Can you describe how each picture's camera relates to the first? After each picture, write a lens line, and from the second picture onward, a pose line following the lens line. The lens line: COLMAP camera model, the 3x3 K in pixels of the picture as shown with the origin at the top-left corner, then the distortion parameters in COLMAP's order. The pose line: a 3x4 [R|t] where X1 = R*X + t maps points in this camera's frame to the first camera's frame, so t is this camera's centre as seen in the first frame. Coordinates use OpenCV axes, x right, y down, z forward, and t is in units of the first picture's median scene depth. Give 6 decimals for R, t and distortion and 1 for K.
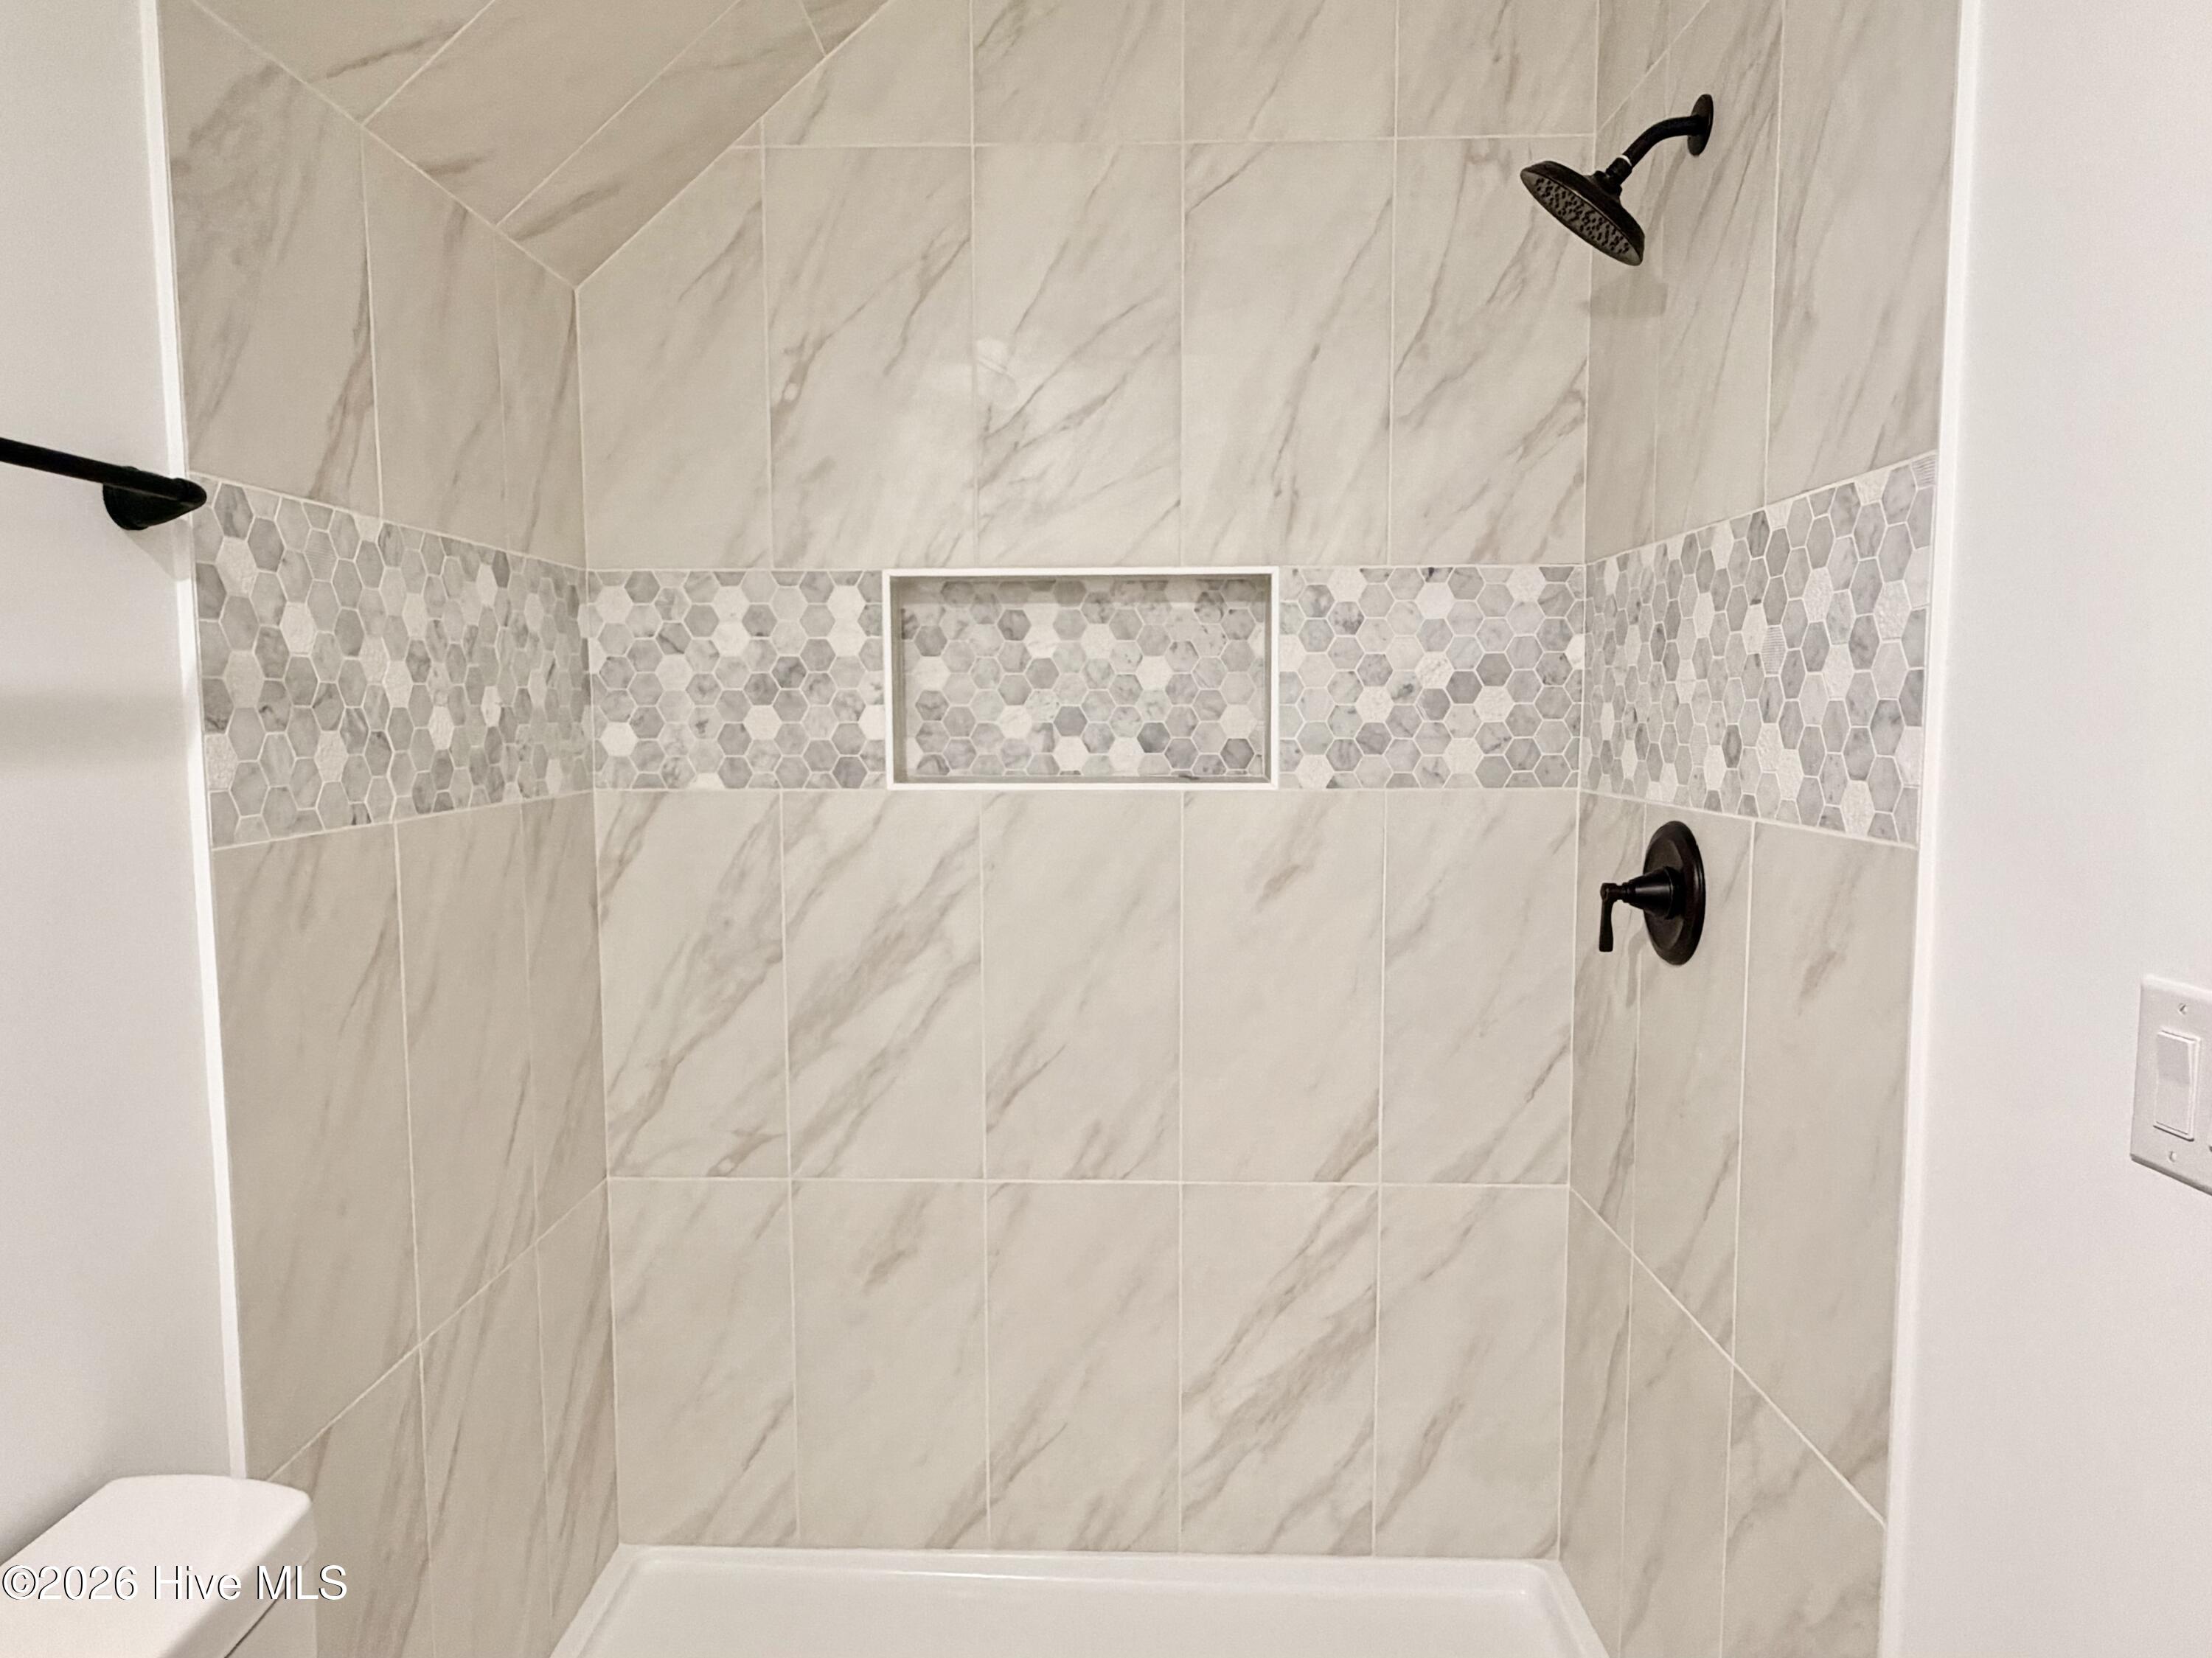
lens RADIAL K [[1350.3, 0, 1098.5], [0, 1350.3, 837.9], [0, 0, 1]] dist [-0.002398, 0.005389]
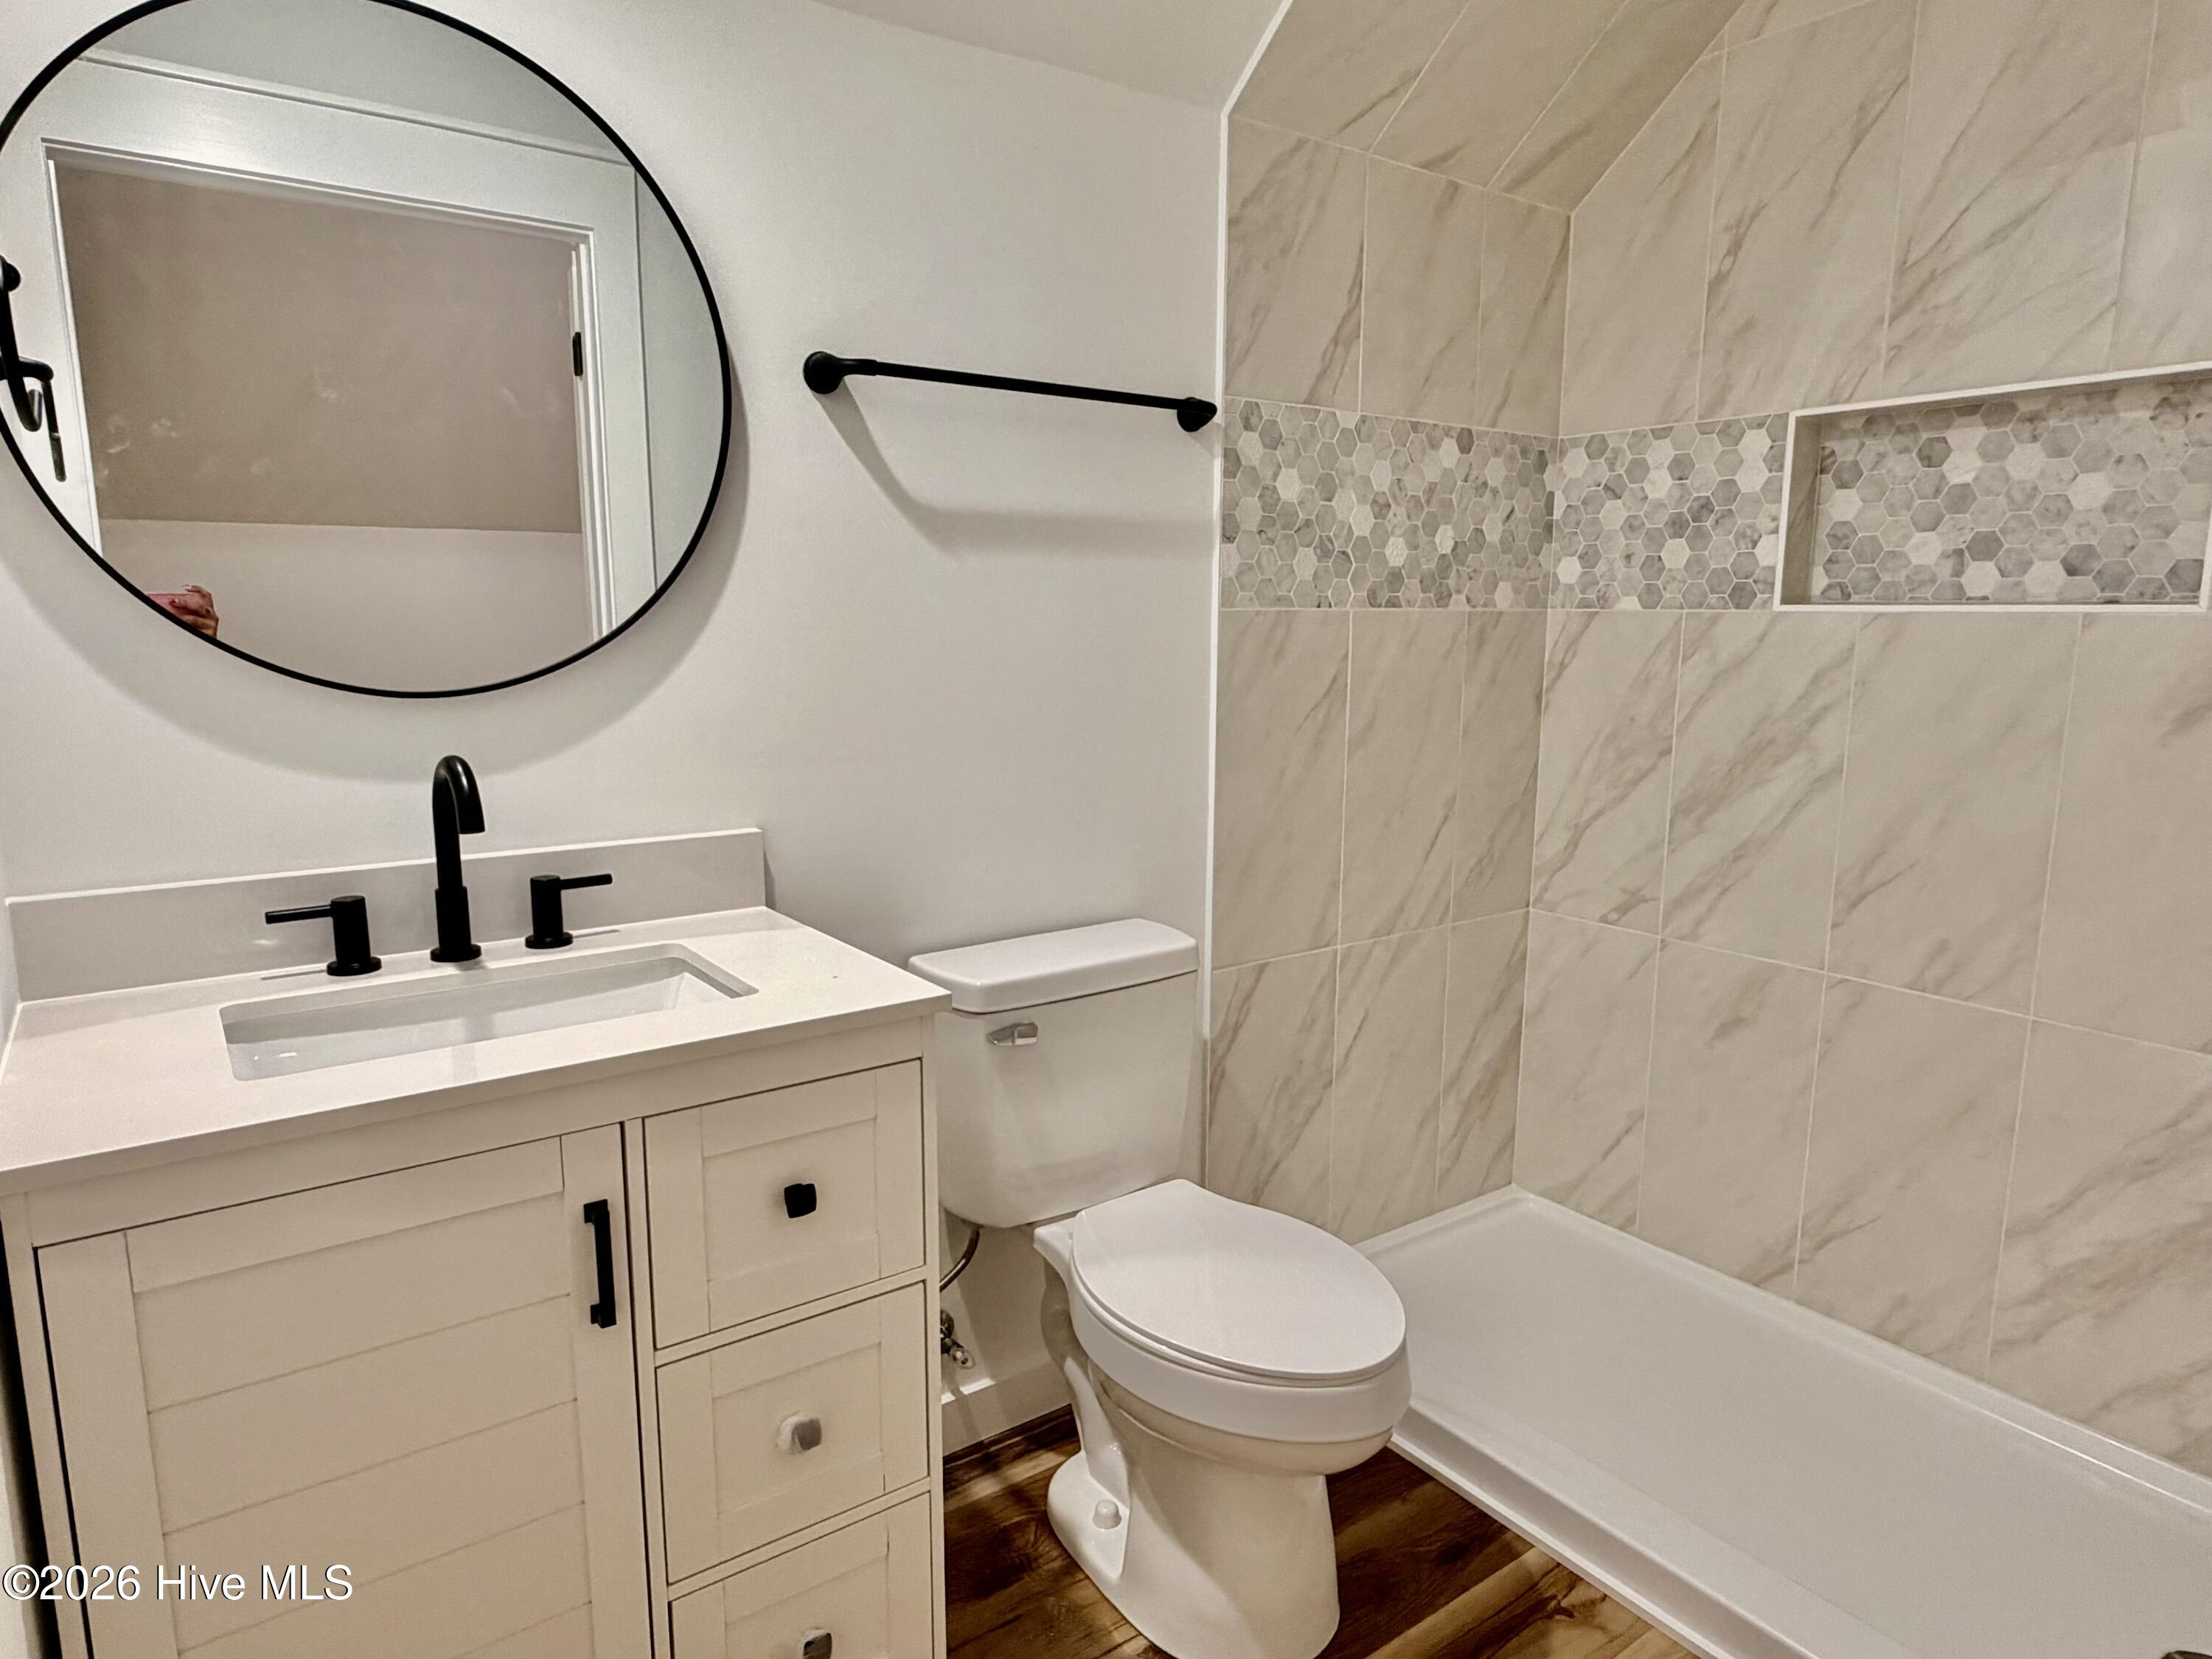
lens RADIAL K [[1350.4, 0, 1119.7], [0, 1350.4, 844.9], [0, 0, 1]] dist [-0.002398, 0.005389]
pose [[0.612302, 0.136801, -0.778699, 0.427584], [-0.079192, 0.990576, 0.111753, 0.077975], [0.786648, -0.006760, 0.617364, -0.135228]]
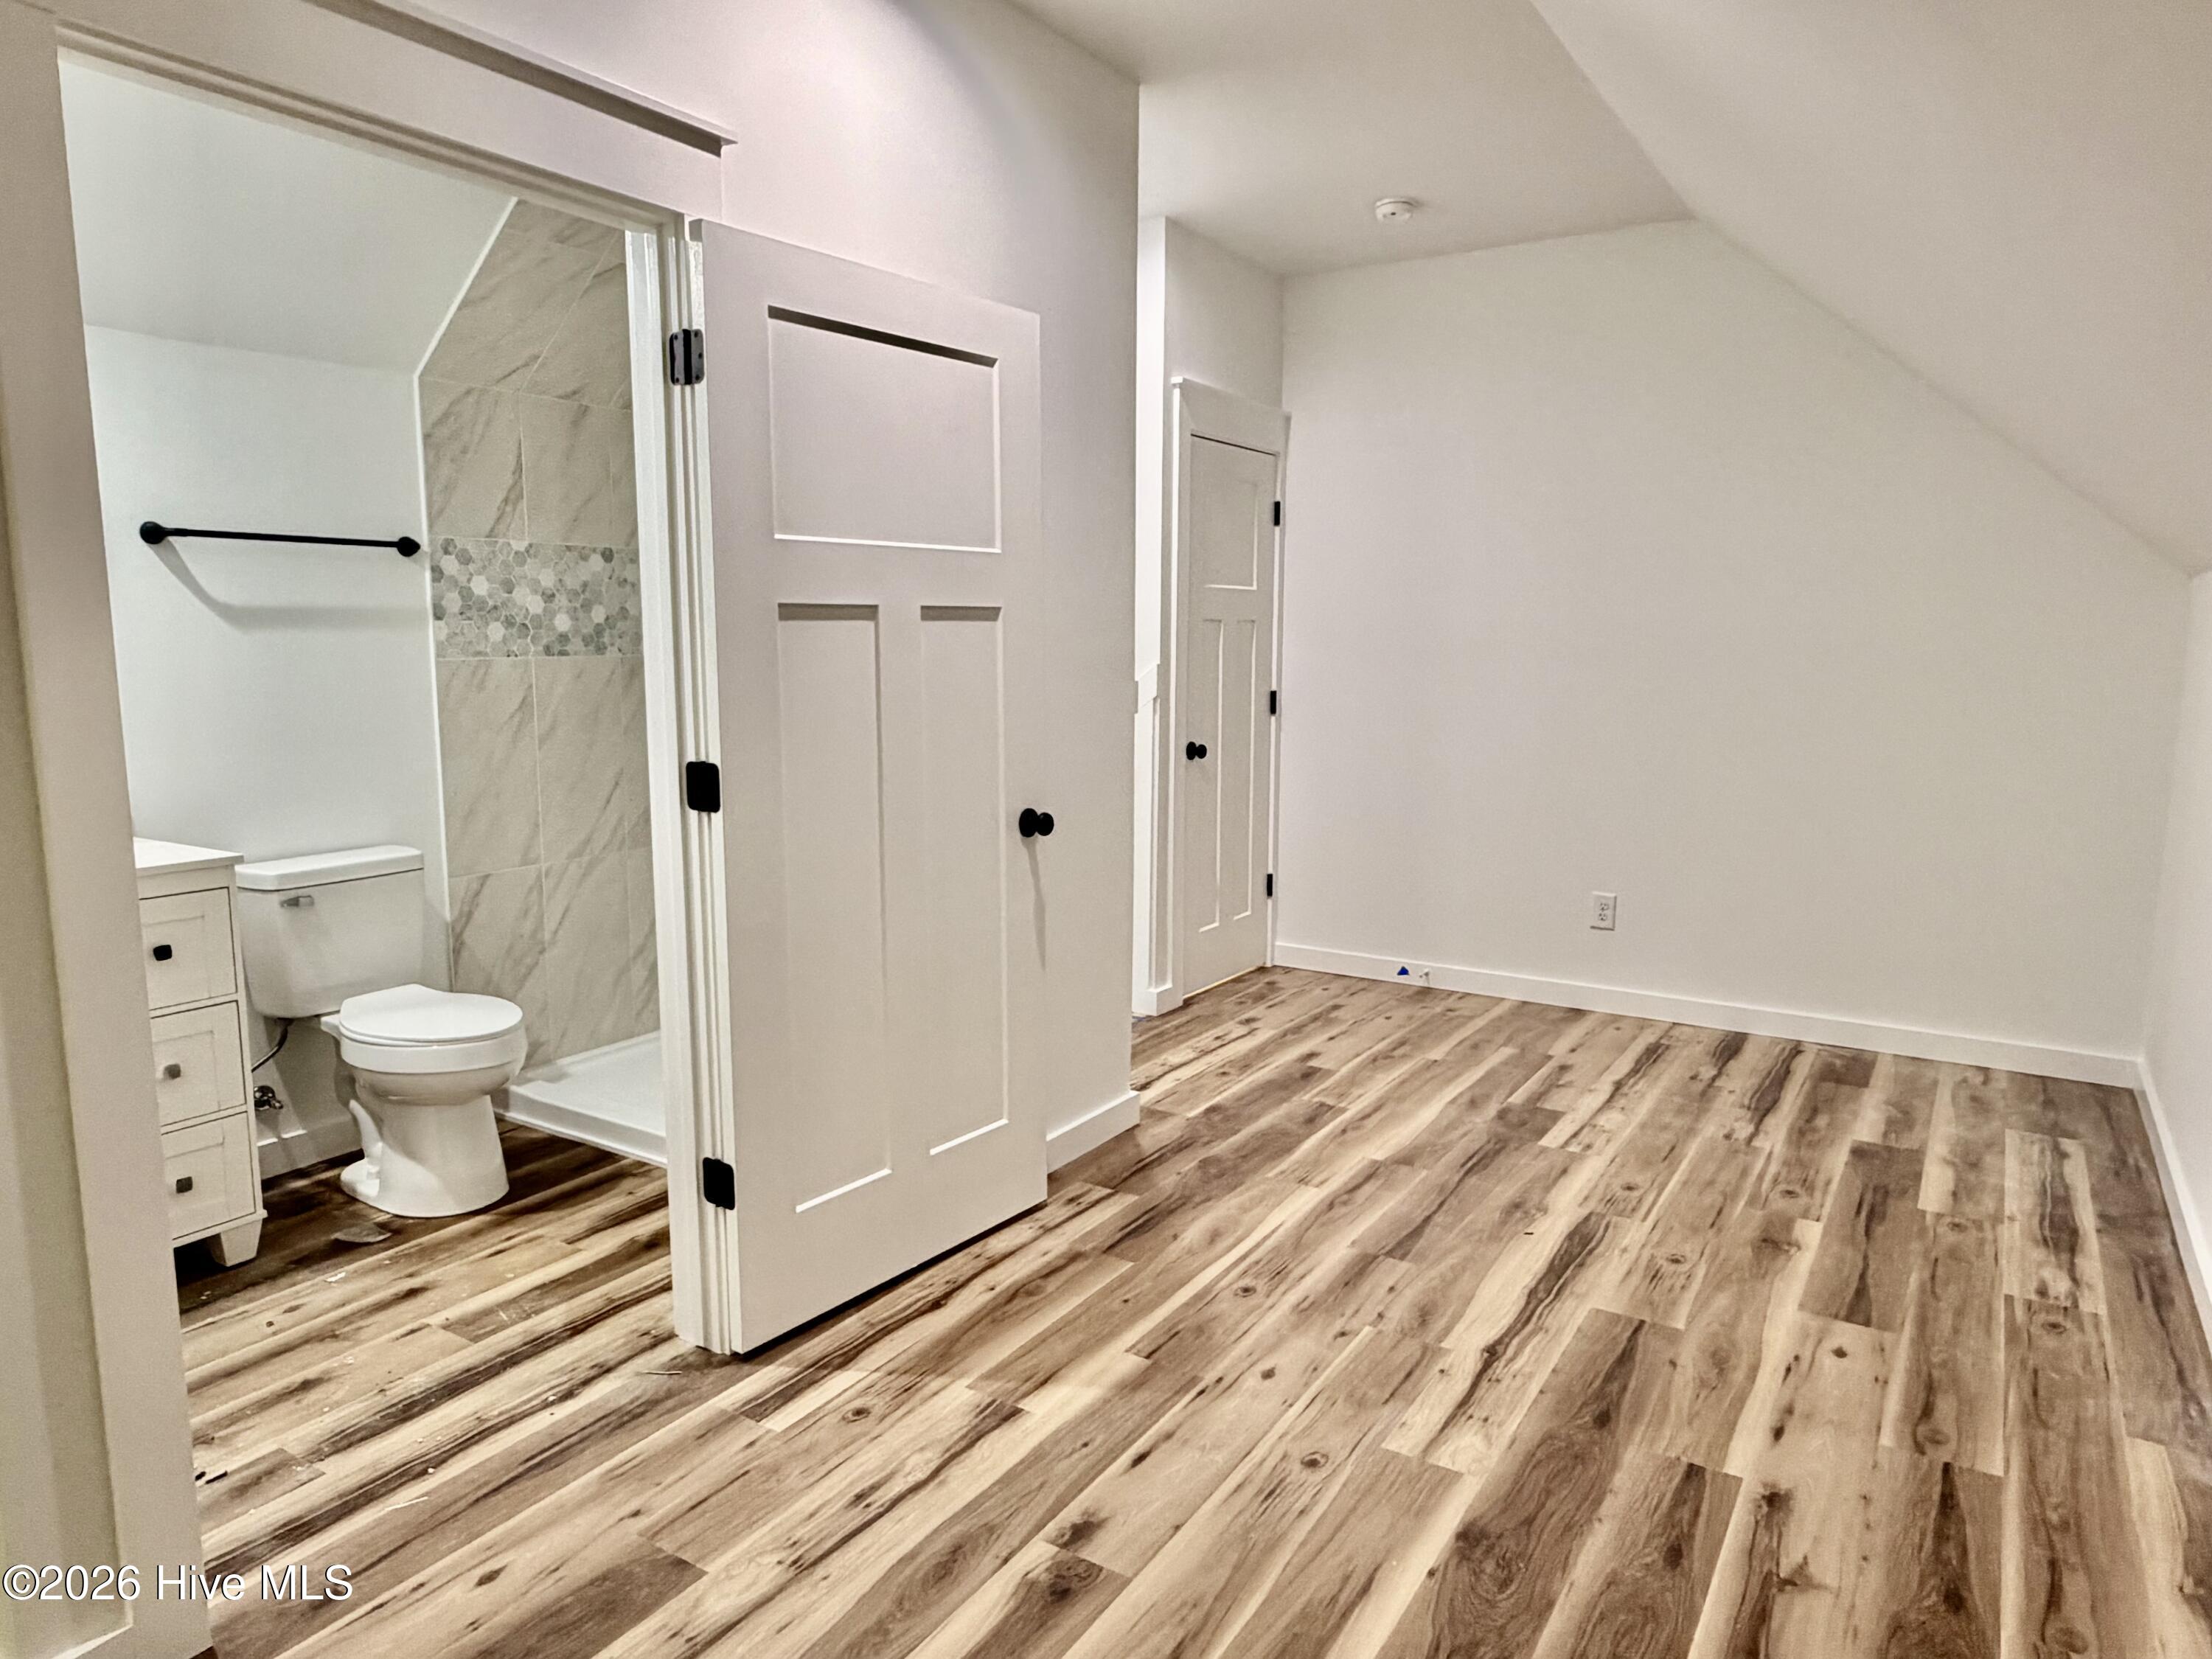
lens RADIAL K [[1422.8, 0, 1102.3], [0, 1422.8, 830.1], [0, 0, 1]] dist [-0.000335, 0.000799]
pose [[0.855983, 0.068640, -0.512427, 1.377274], [-0.047882, 0.997413, 0.053621, 0.088866], [0.514782, -0.021362, 0.857055, -0.589620]]
